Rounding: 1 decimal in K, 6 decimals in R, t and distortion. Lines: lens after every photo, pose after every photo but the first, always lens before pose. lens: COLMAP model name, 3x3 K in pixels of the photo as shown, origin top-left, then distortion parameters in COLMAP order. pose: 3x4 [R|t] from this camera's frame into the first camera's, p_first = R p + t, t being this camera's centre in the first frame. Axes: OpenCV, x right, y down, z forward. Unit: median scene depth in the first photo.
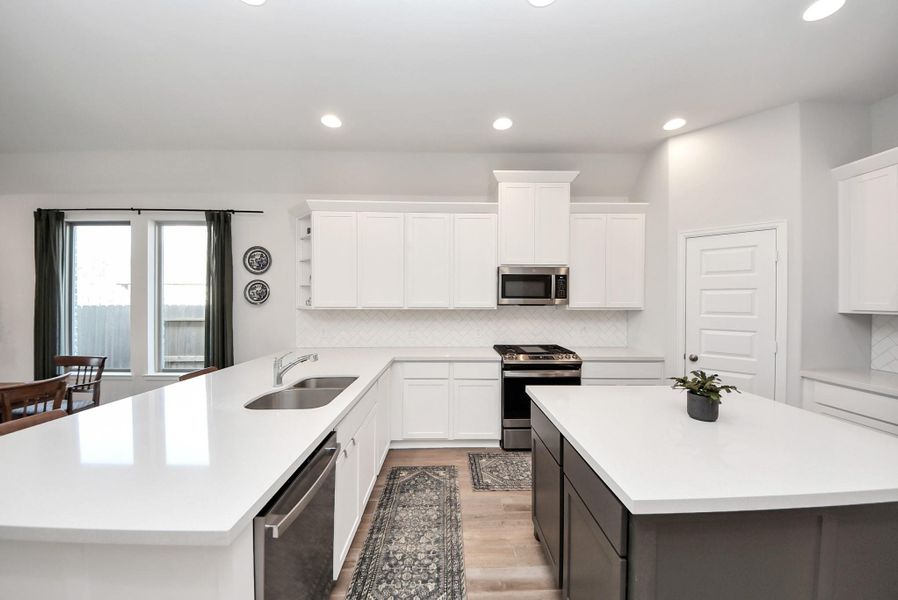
lens RADIAL K [[318.7, 0, 457.6], [0, 318.7, 304.5], [0, 0, 1]] dist [-0.000288, -0.000016]
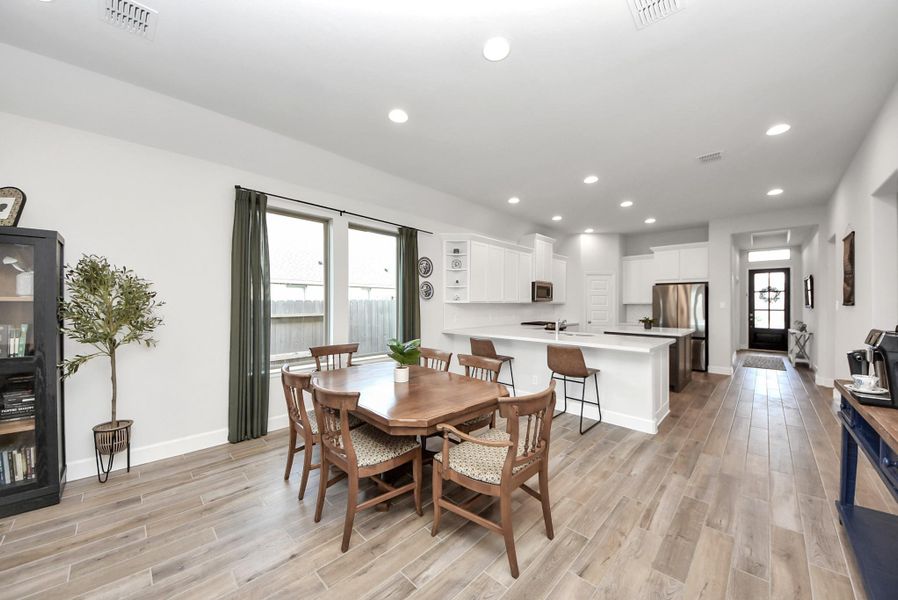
lens RADIAL K [[318.7, 0, 457.6], [0, 318.7, 304.5], [0, 0, 1]] dist [-0.000288, -0.000016]
pose [[0.711361, -0.001360, 0.702826, -1.655217], [0.003867, 0.999991, -0.001979, 0.025185], [-0.702817, 0.004125, 0.711359, -0.067641]]
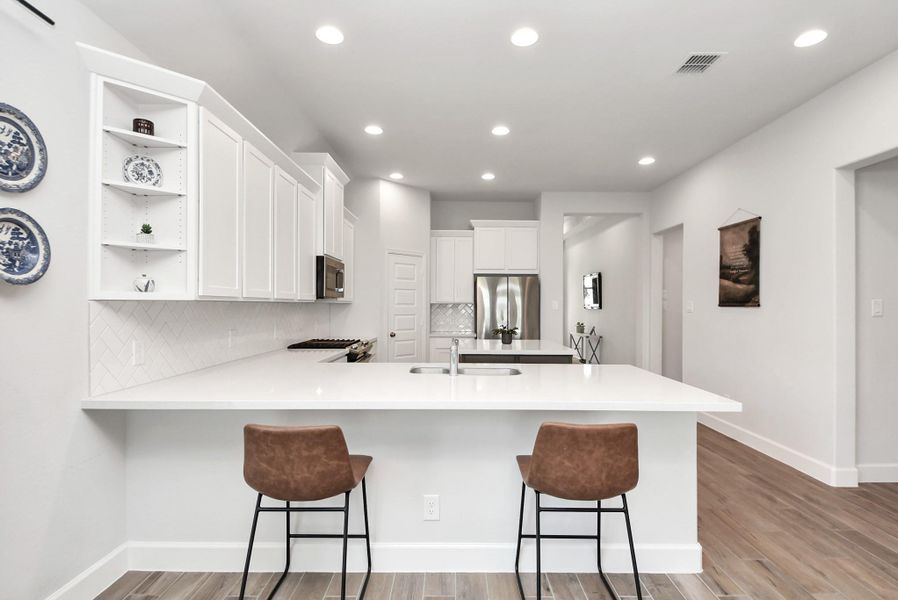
lens RADIAL K [[428.8, 0, 449.0], [0, 428.8, 300.0], [0, 0, 1]] dist [0.001704, -0.028262]
pose [[0.031991, 0.005584, 0.999473, -1.137432], [0.002886, 0.999980, -0.005679, 0.016040], [-0.999484, 0.003067, 0.031974, 0.614322]]
